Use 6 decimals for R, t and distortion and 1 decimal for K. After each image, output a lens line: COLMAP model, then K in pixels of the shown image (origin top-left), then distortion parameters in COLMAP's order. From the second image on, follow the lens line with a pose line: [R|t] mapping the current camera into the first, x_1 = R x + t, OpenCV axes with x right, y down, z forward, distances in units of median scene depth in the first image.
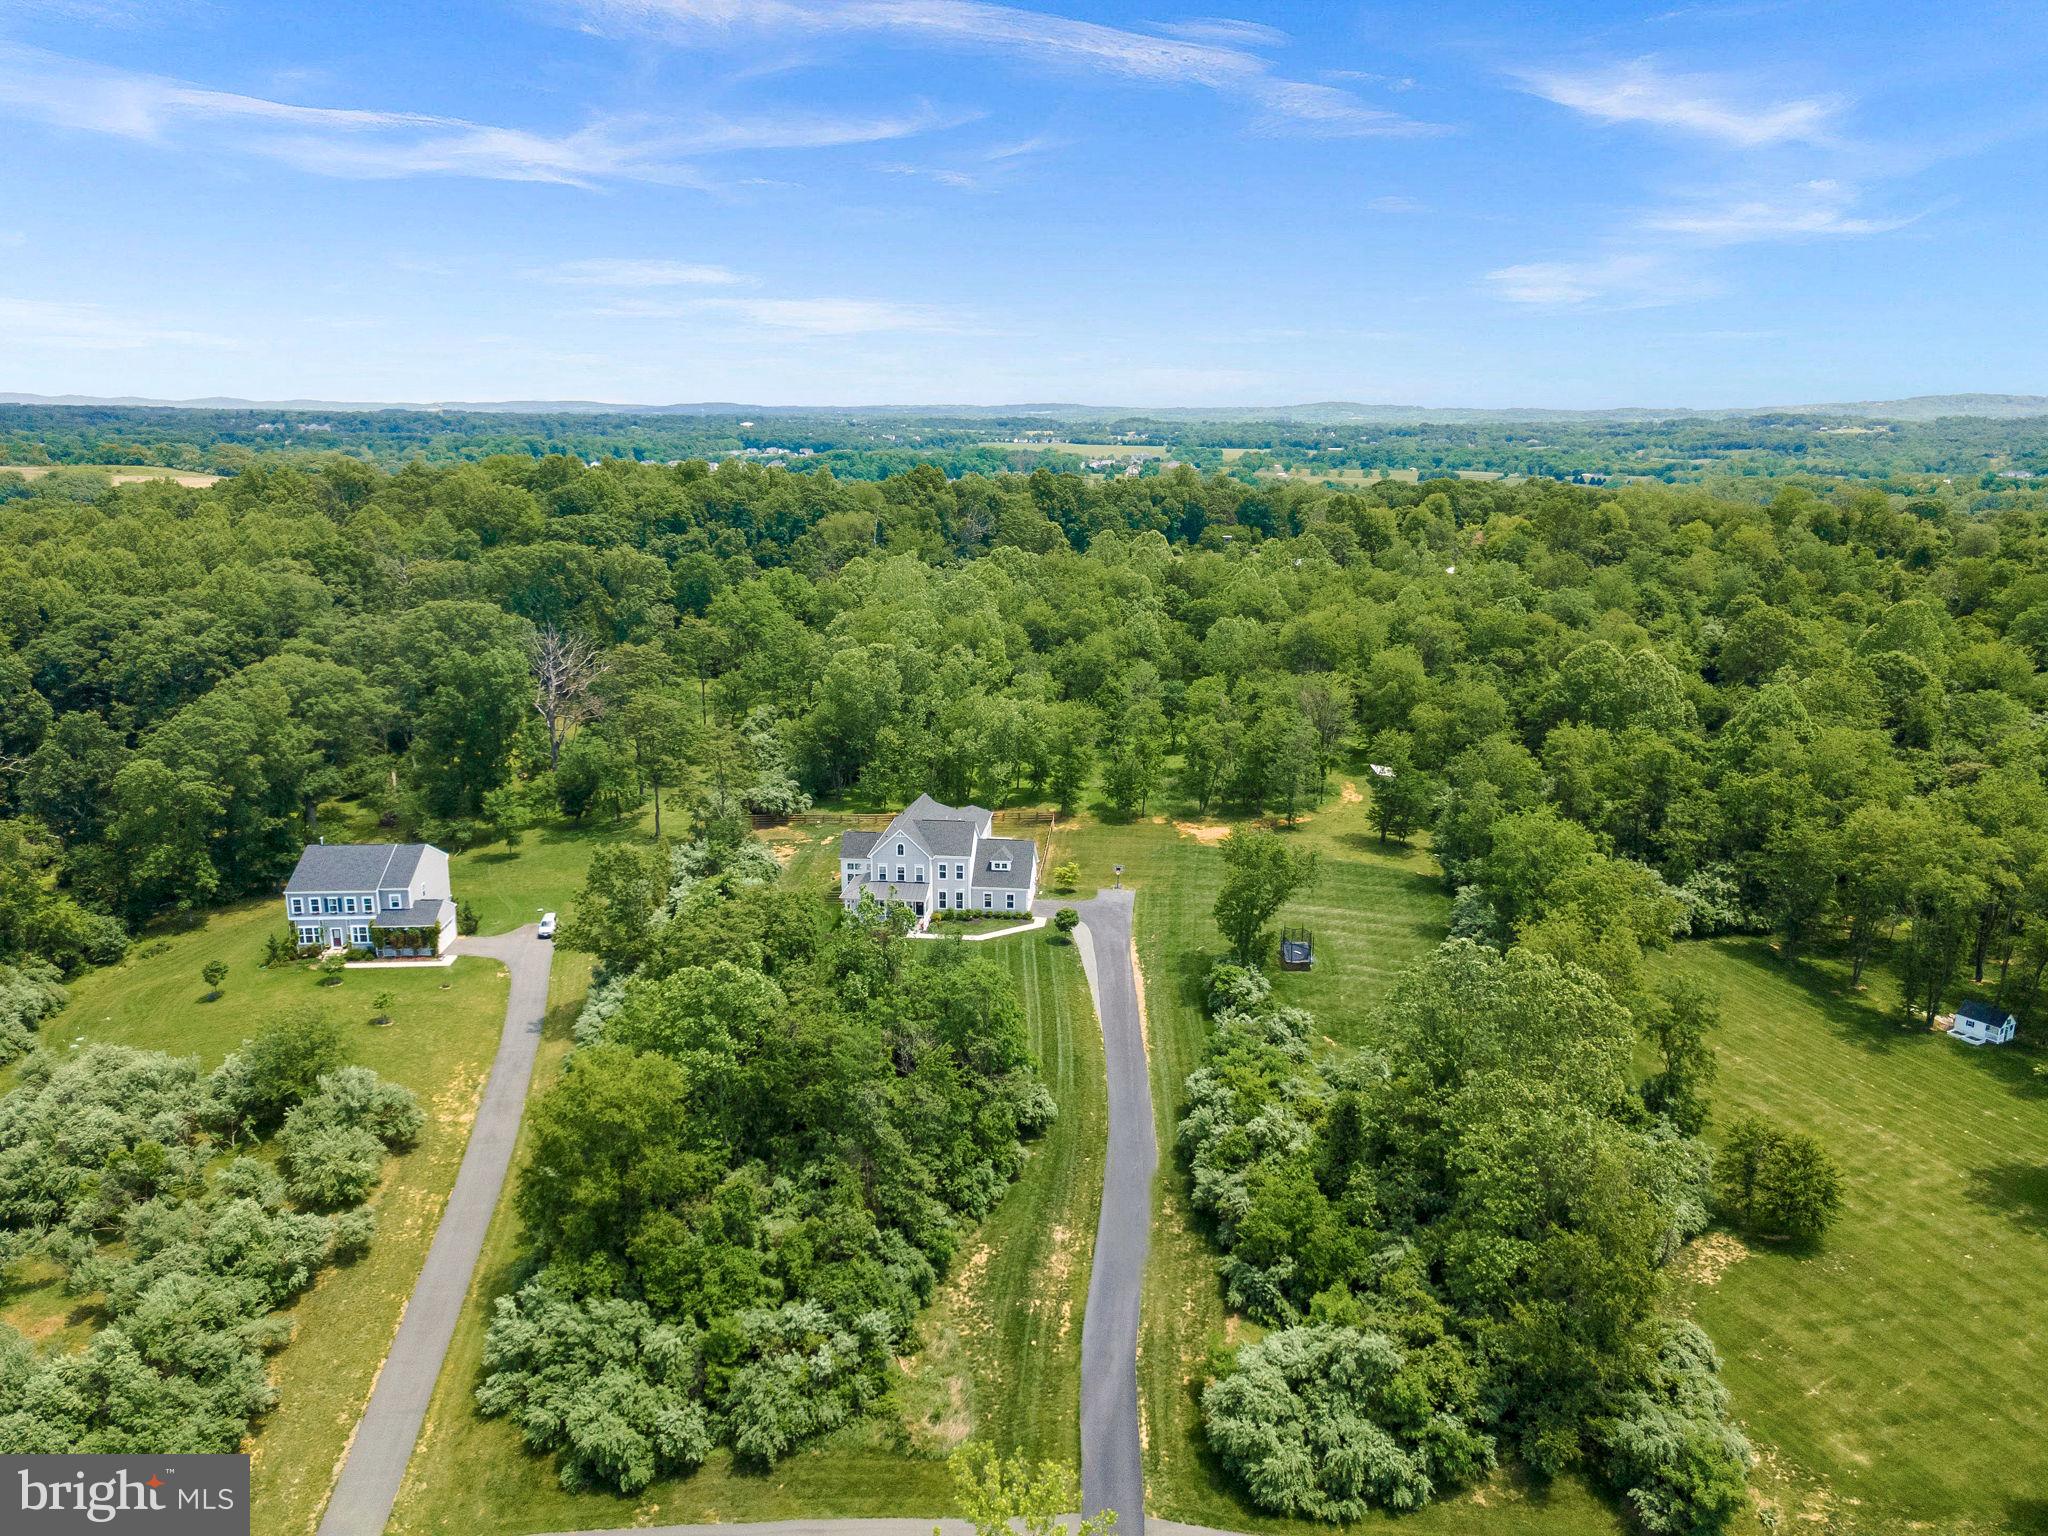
lens RADIAL K [[1481.4, 0, 1038.3], [0, 1481.4, 751.0], [0, 0, 1]] dist [0.043658, 0.013597]
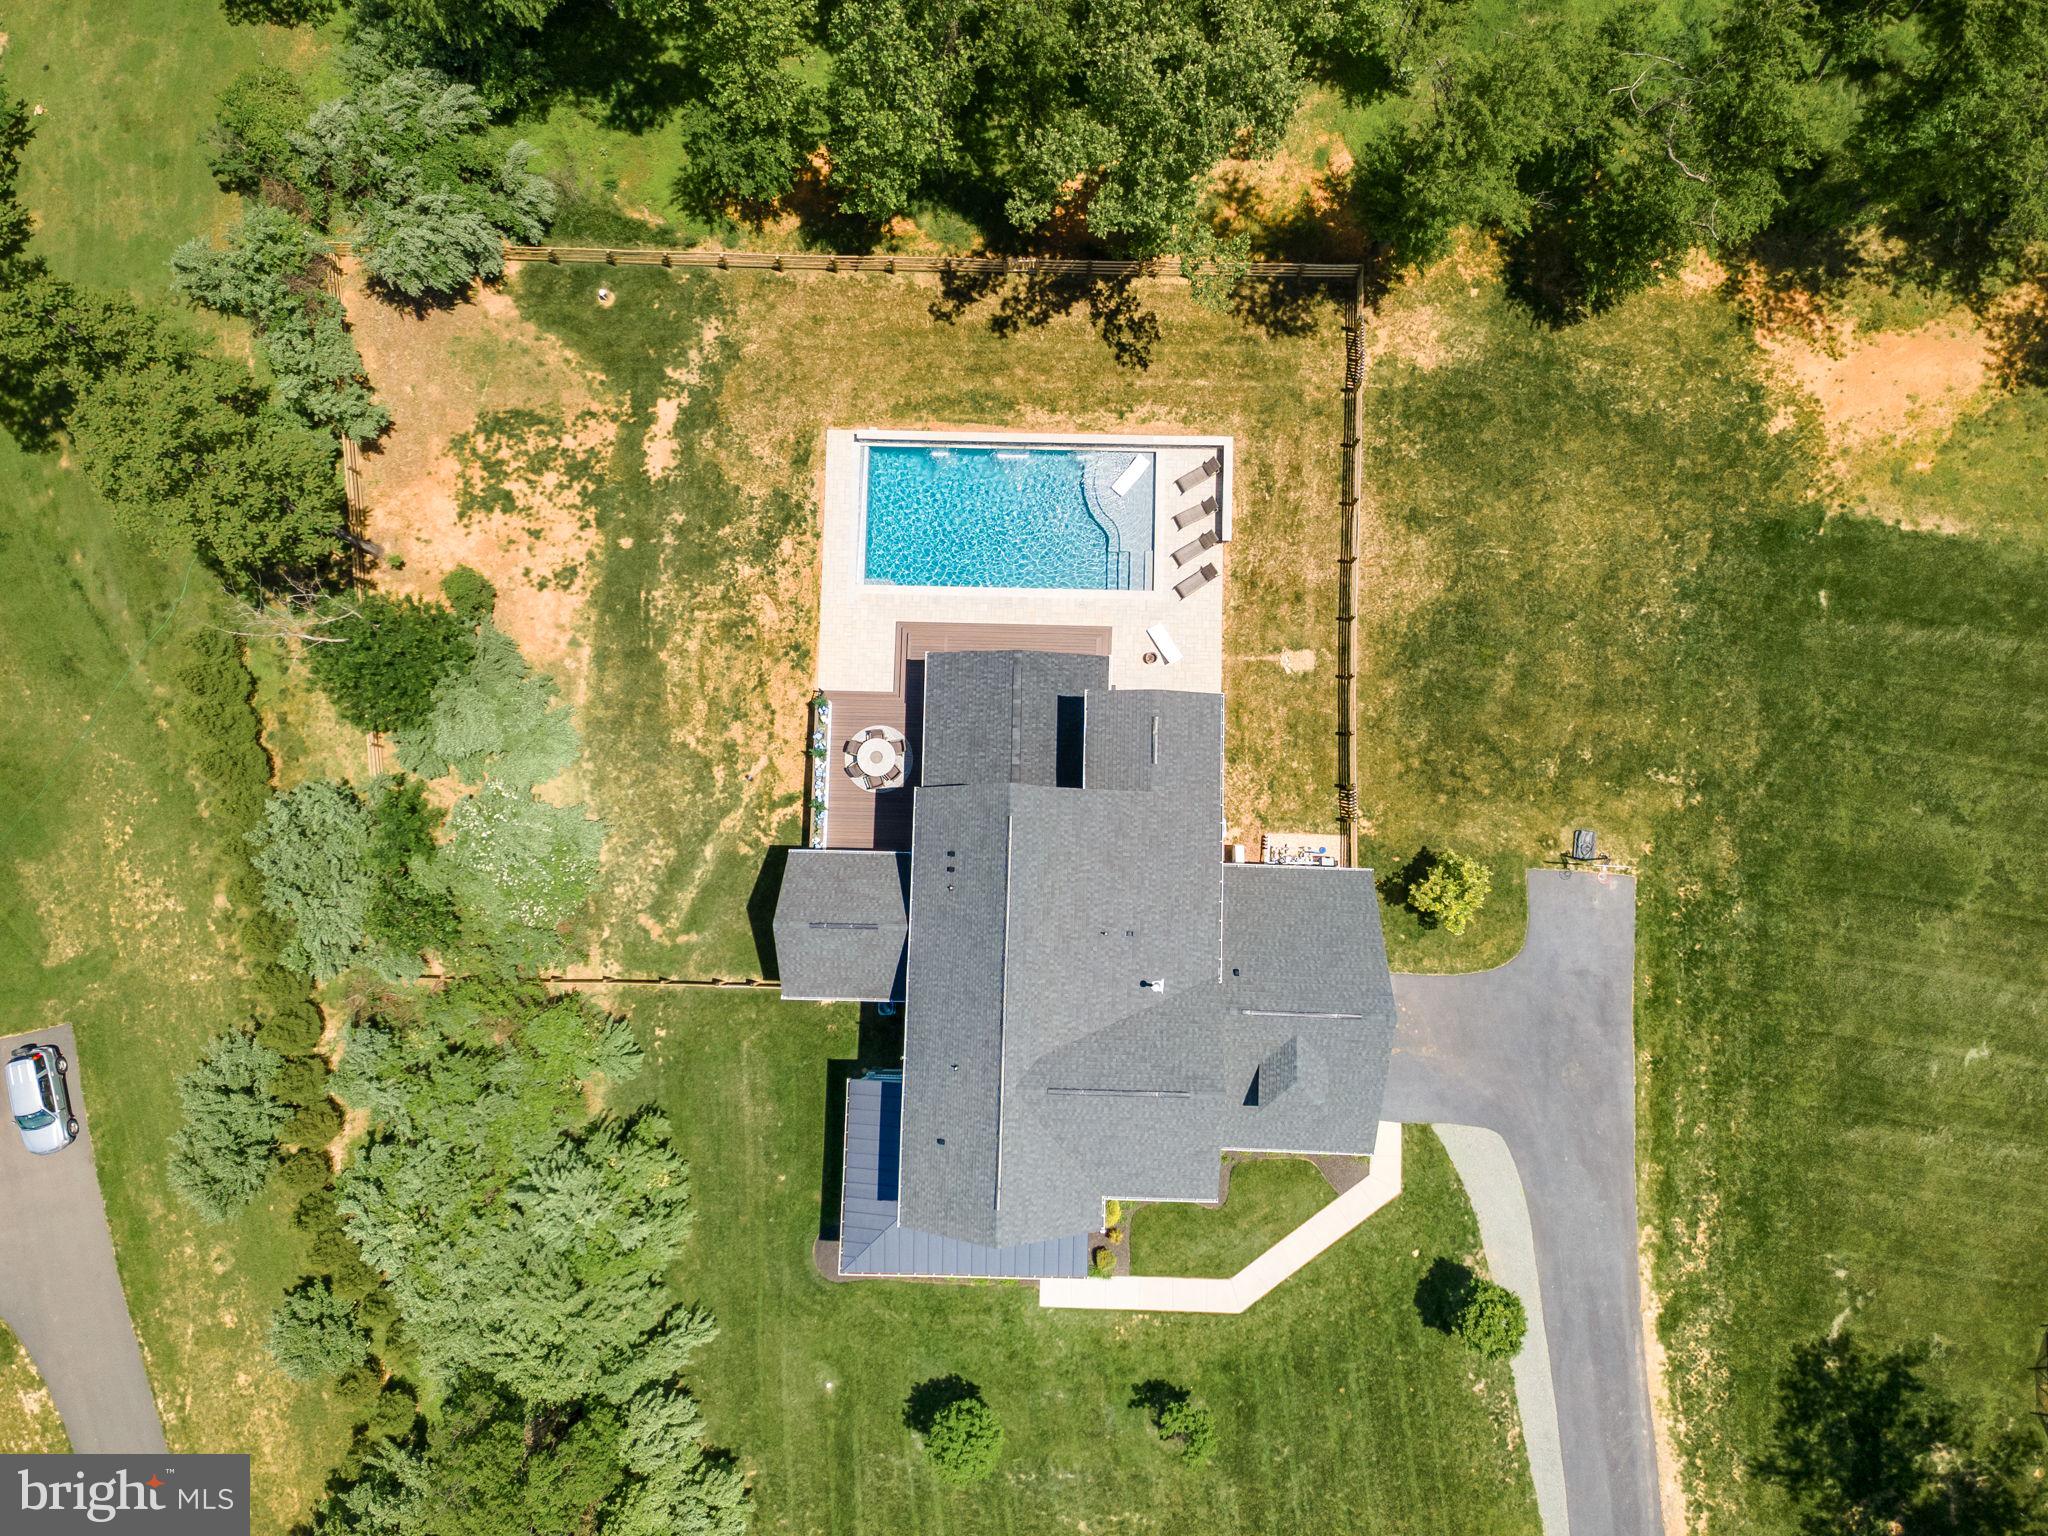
lens RADIAL K [[1483.1, 0, 1036.5], [0, 1483.1, 754.7], [0, 0, 1]] dist [0.034095, 0.037478]
pose [[0.997081, -0.075112, -0.013728, -0.080620], [0.037622, 0.326820, 0.944338, -0.298907], [-0.066445, -0.942097, 0.328692, 1.091708]]
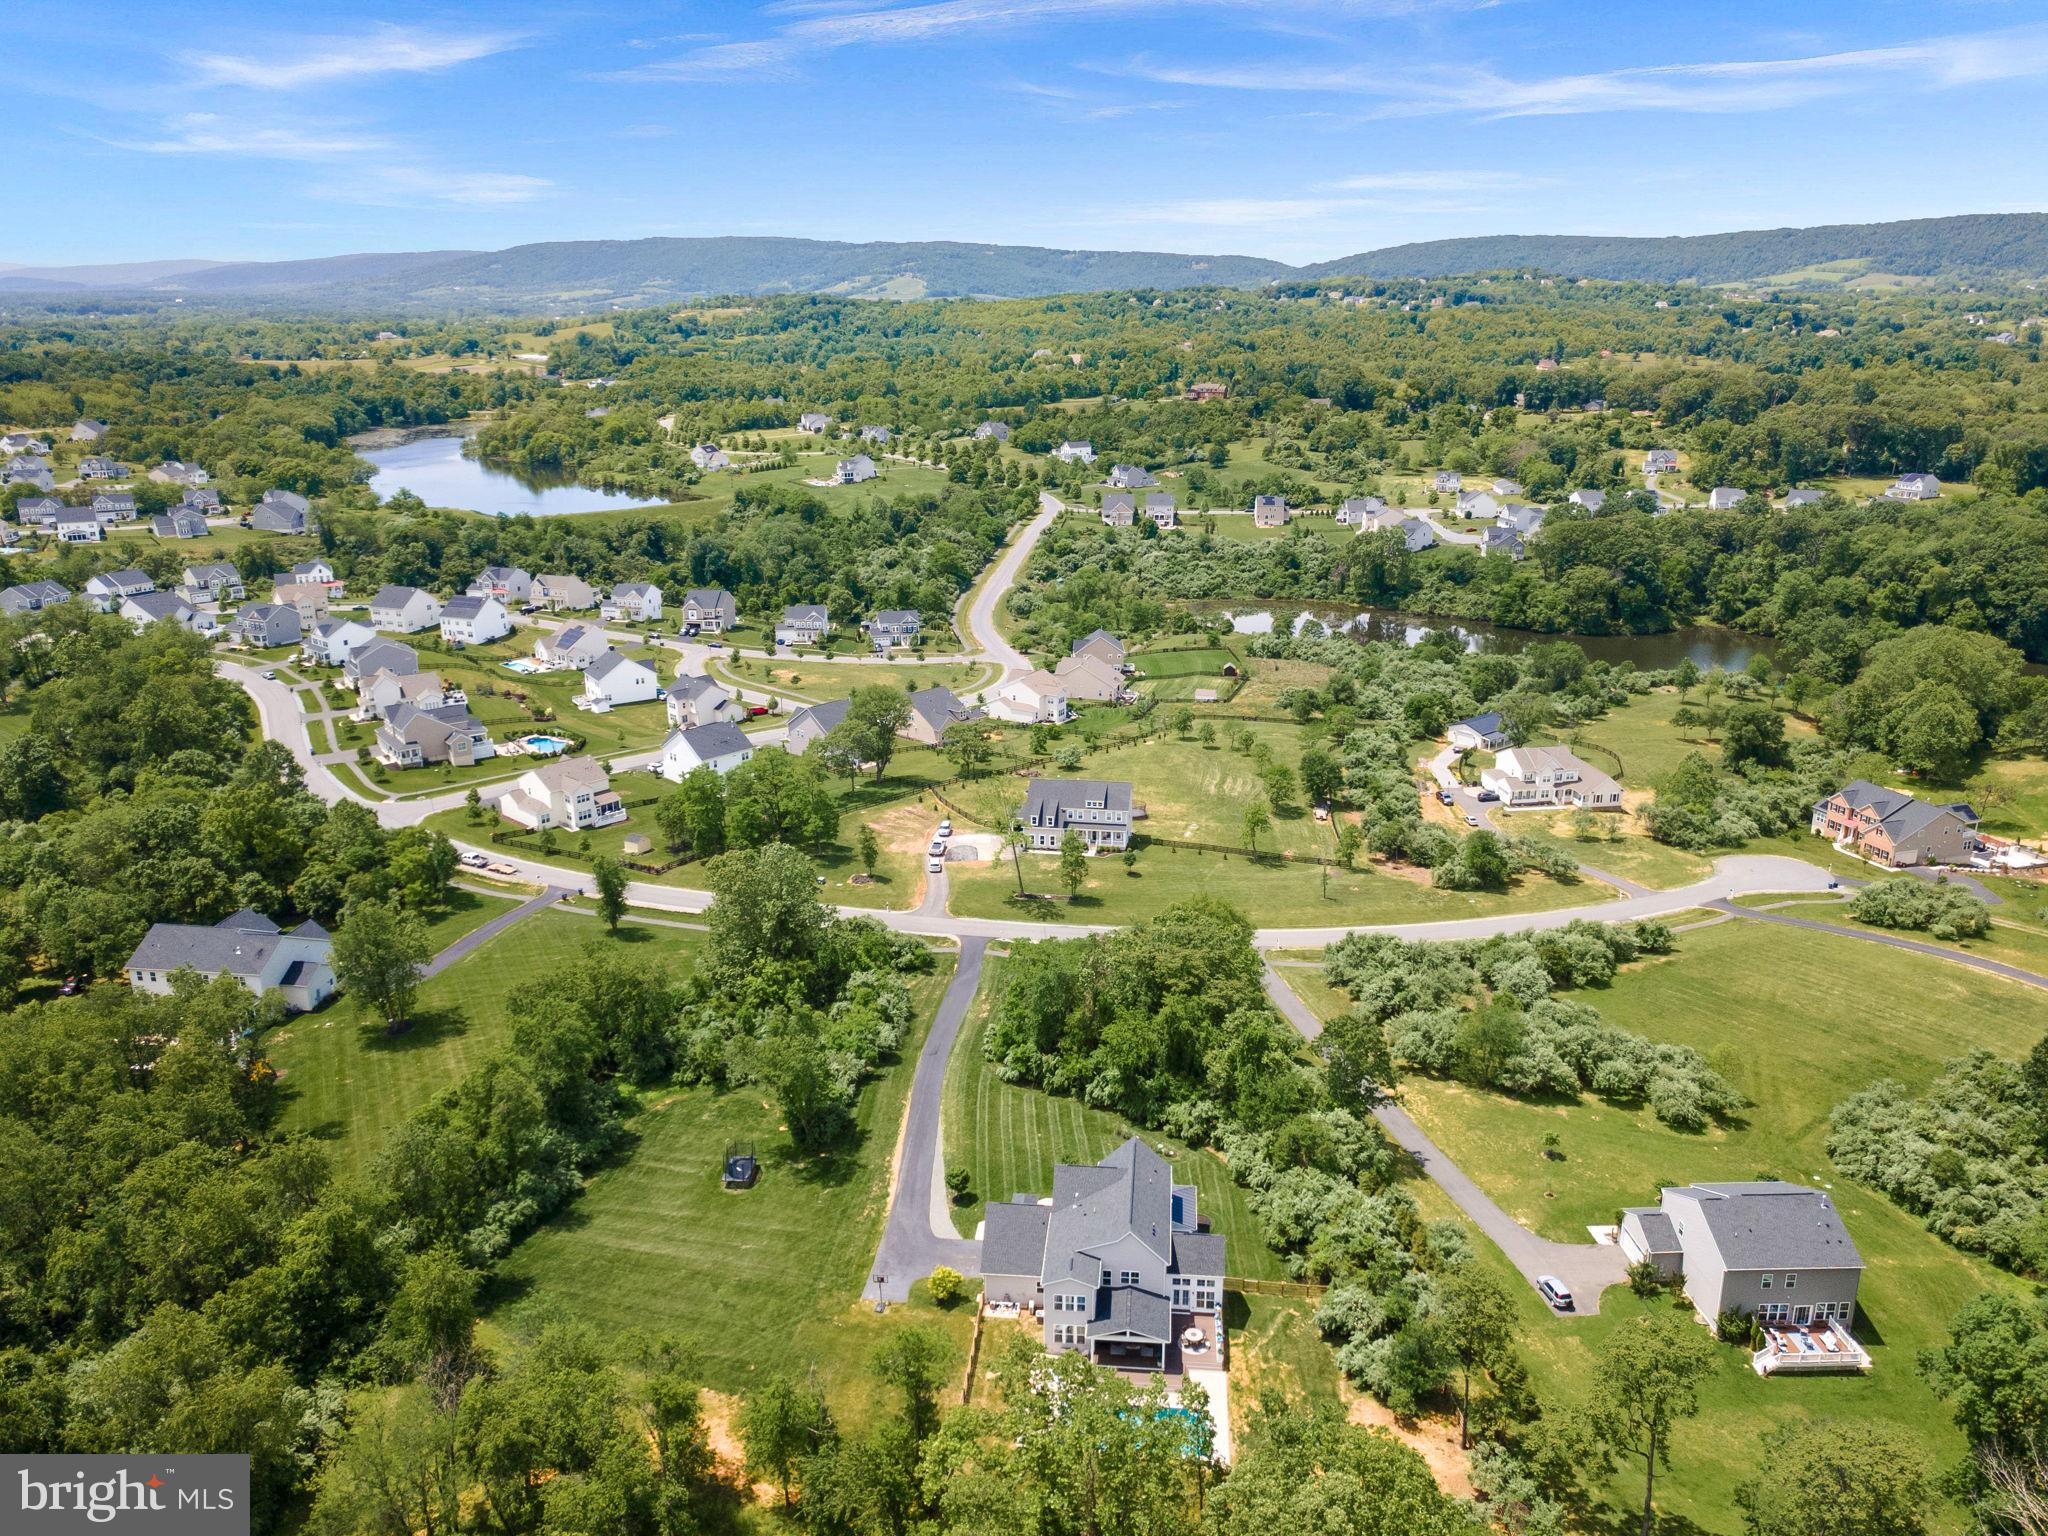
lens RADIAL K [[1485.2, 0, 1038.5], [0, 1485.2, 746.4], [0, 0, 1]] dist [0.038915, 0.024577]
pose [[-0.999968, 0.002153, -0.007744, -0.029654], [-0.002043, 0.863780, 0.503865, -0.680255], [0.007774, 0.503864, -0.863748, 1.838605]]
